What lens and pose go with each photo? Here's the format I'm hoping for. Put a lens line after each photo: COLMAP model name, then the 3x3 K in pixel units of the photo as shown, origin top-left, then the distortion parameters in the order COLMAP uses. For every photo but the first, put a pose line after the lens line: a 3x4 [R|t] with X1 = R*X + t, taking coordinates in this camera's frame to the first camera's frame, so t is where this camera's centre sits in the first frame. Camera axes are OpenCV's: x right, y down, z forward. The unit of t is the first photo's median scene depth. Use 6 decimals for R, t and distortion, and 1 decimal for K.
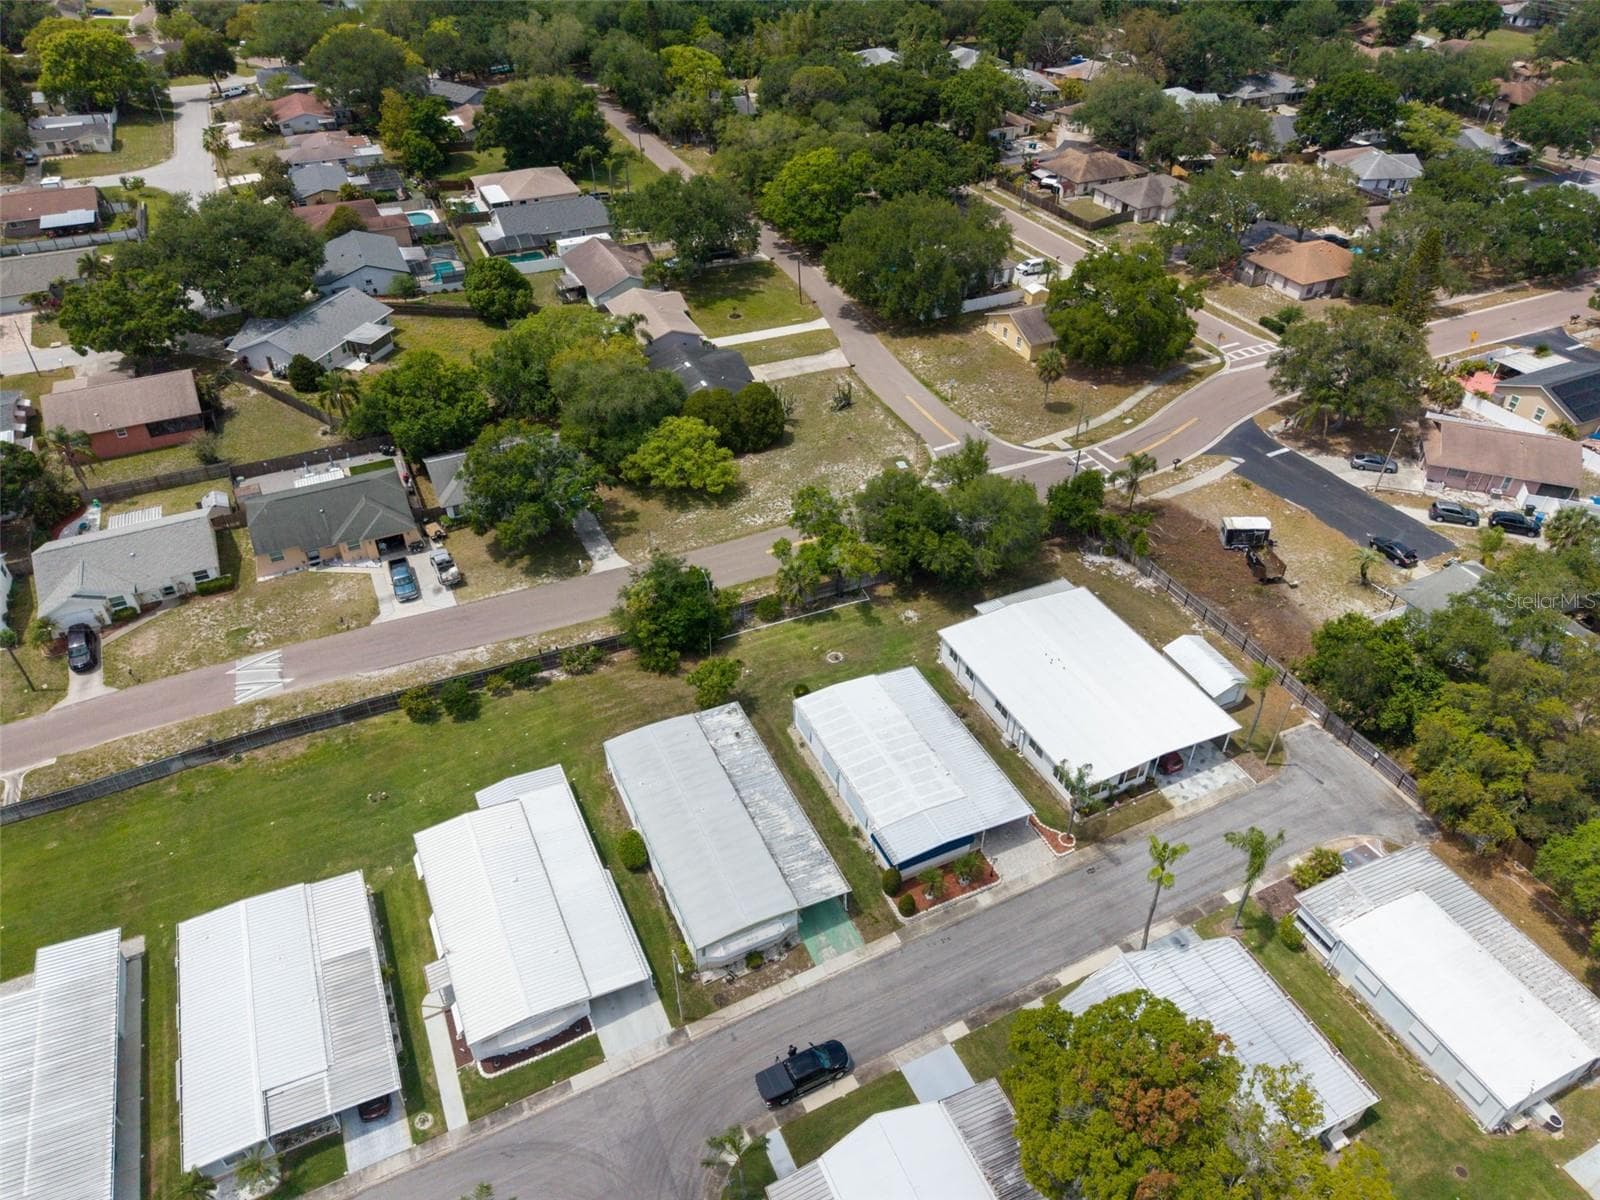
lens RADIAL K [[1069.6, 0, 800.0], [0, 1069.6, 600.0], [0, 0, 1]] dist [0.021010, -0.015827]
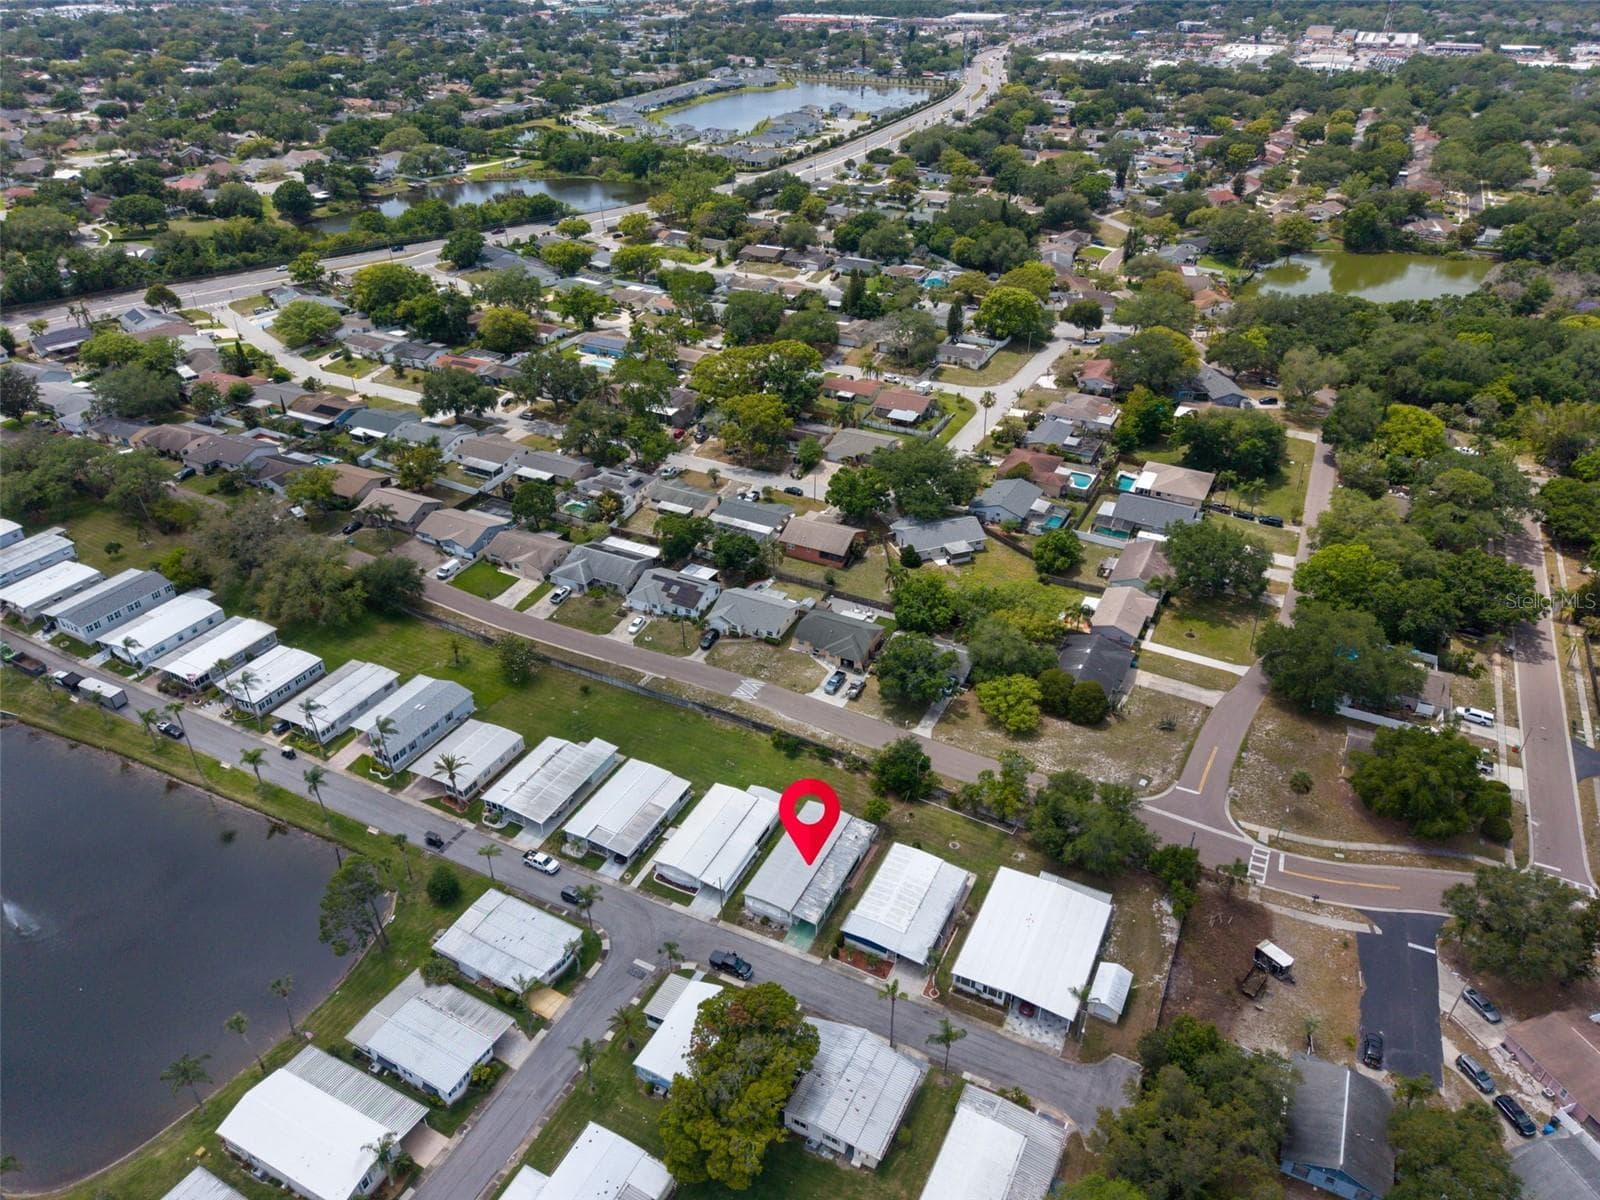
lens RADIAL K [[1090.7, 0, 804.9], [0, 1090.7, 567.0], [0, 0, 1]] dist [0.090992, -0.120537]
pose [[0.612749, 0.394914, -0.684530, 0.830564], [-0.485428, 0.871604, 0.068314, -0.304497], [0.623617, 0.290431, 0.725777, -0.470956]]
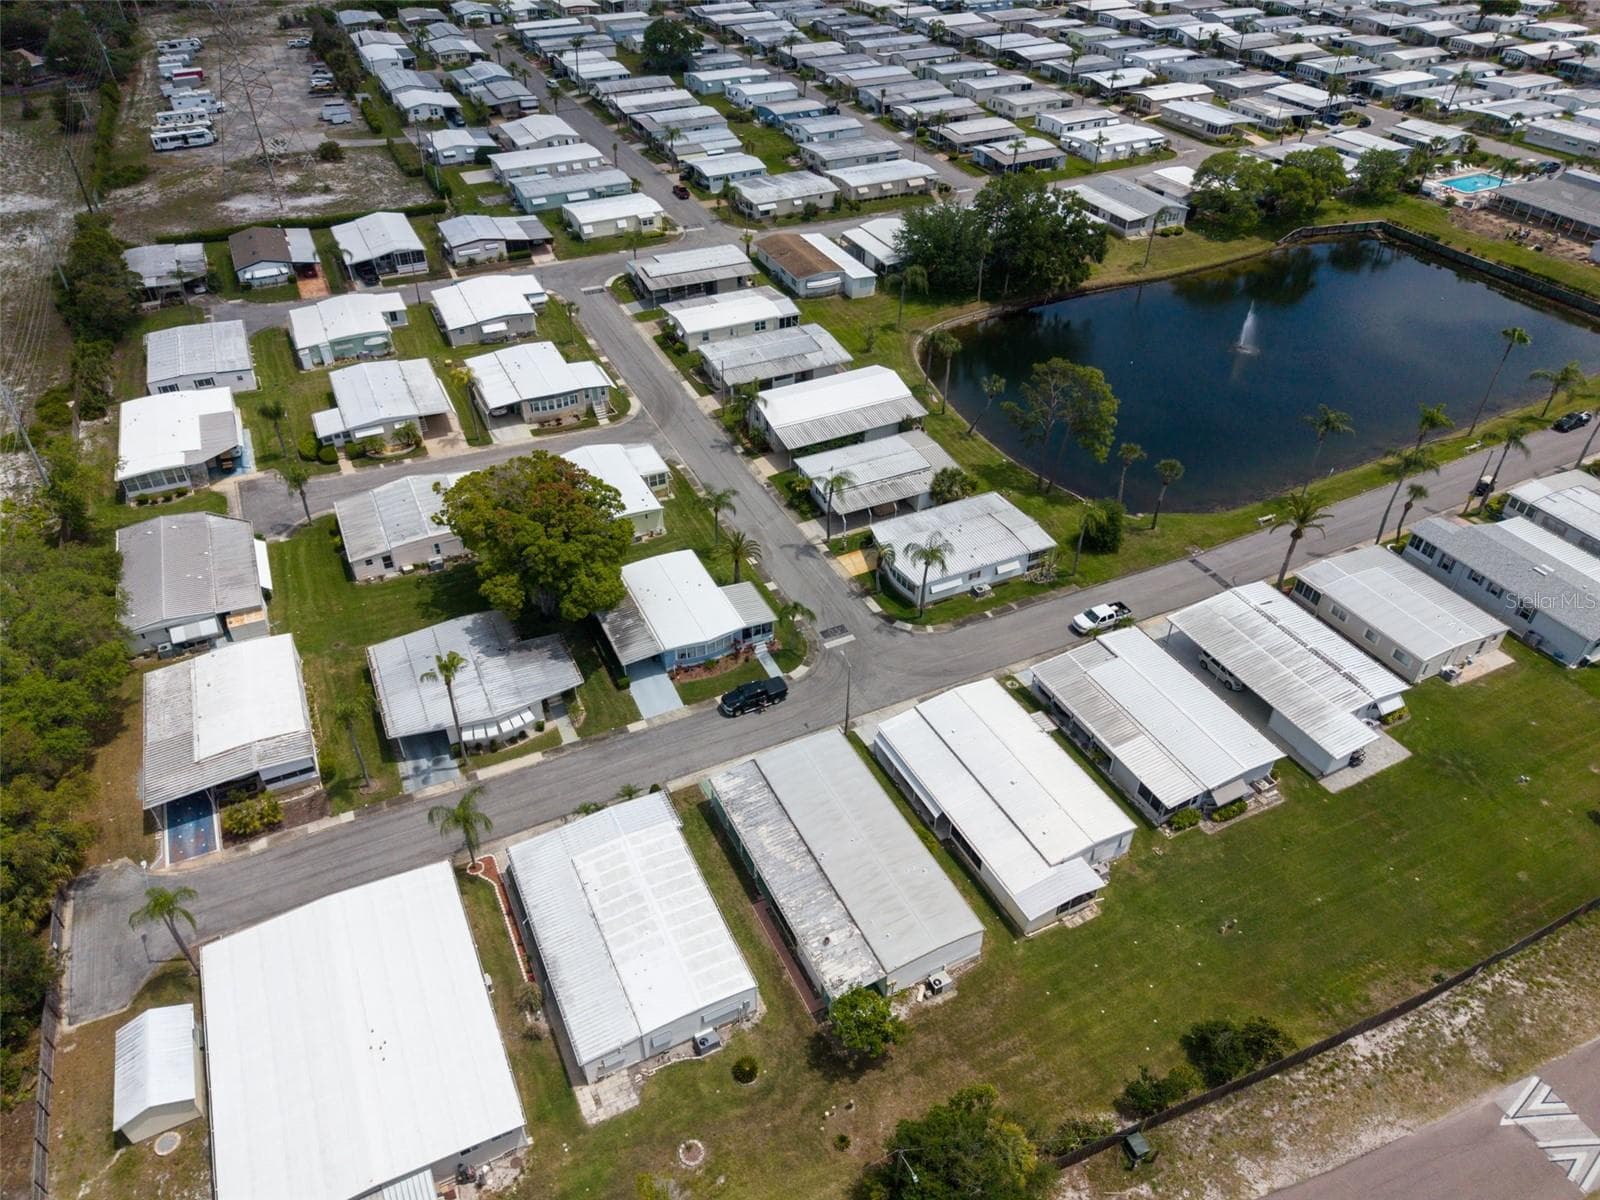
lens RADIAL K [[1069.6, 0, 800.0], [0, 1069.6, 600.0], [0, 0, 1]] dist [0.021010, -0.015827]
pose [[-0.999837, 0.004573, -0.017474, -0.021103], [-0.015921, 0.233798, 0.972155, -0.610224], [0.008532, 0.972274, -0.233687, 0.781102]]
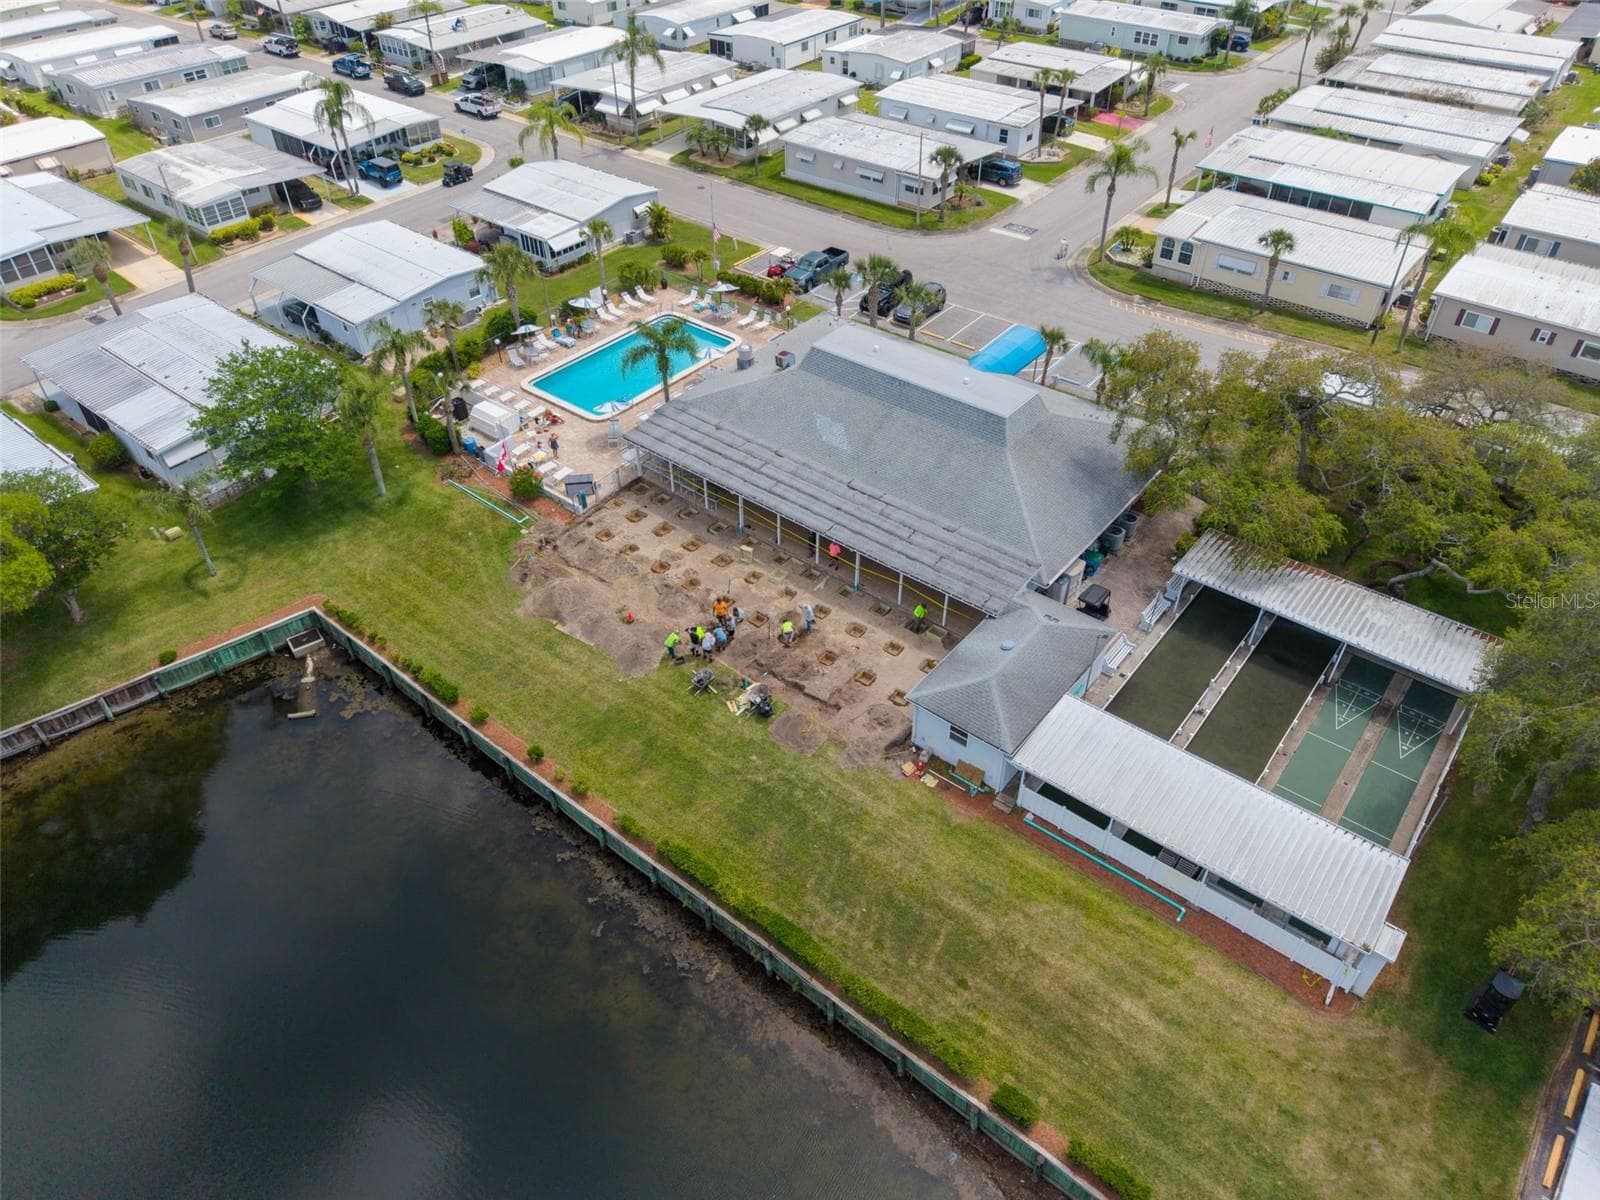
lens RADIAL K [[1062.3, 0, 800.0], [0, 1062.3, 600.0], [0, 0, 1]] dist [0.011700, -0.003006]
pose [[-0.899013, 0.286854, -0.330894, -1.096645], [-0.268401, 0.236122, 0.933920, 0.452733], [0.346030, 0.928419, -0.135285, -0.121140]]
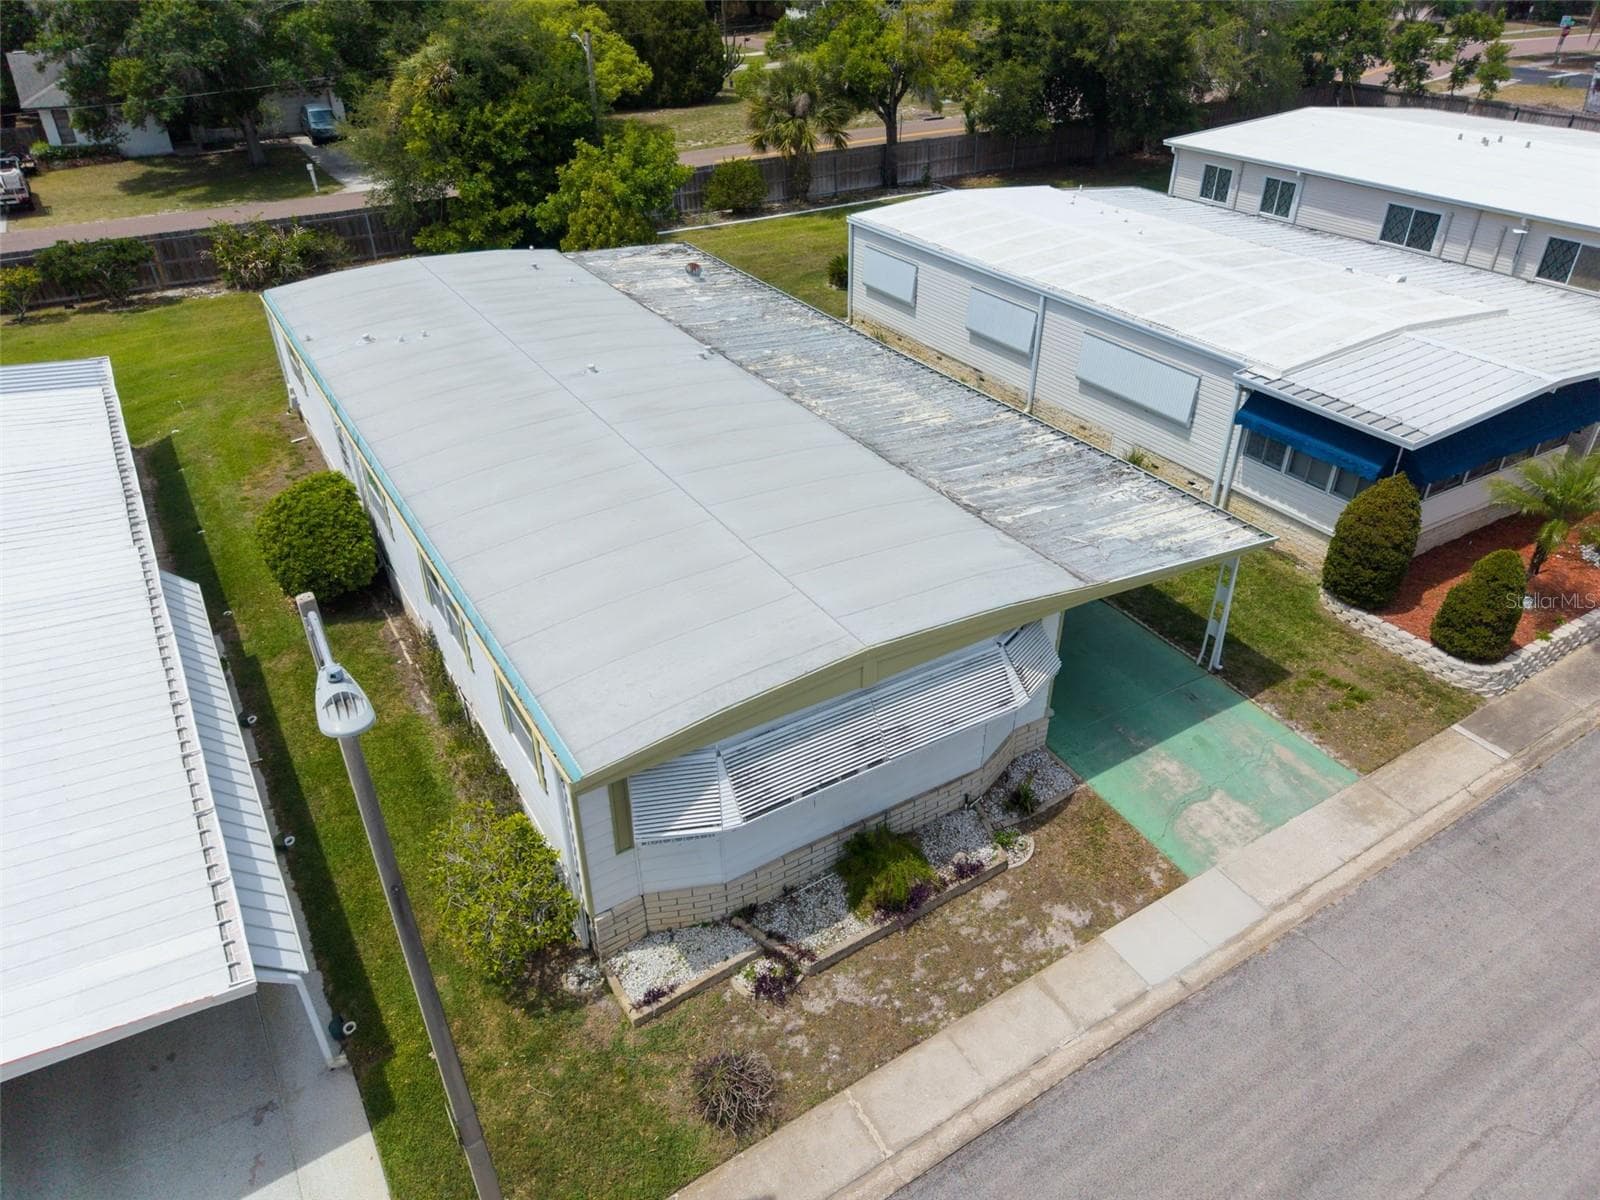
lens RADIAL K [[1092.8, 0, 805.8], [0, 1092.8, 576.2], [0, 0, 1]] dist [0.007395, 0.002317]
pose [[0.993821, -0.054769, 0.096540, -0.052221], [0.066121, 0.990737, -0.118610, 0.217417], [-0.089149, 0.124261, 0.988237, 0.567951]]
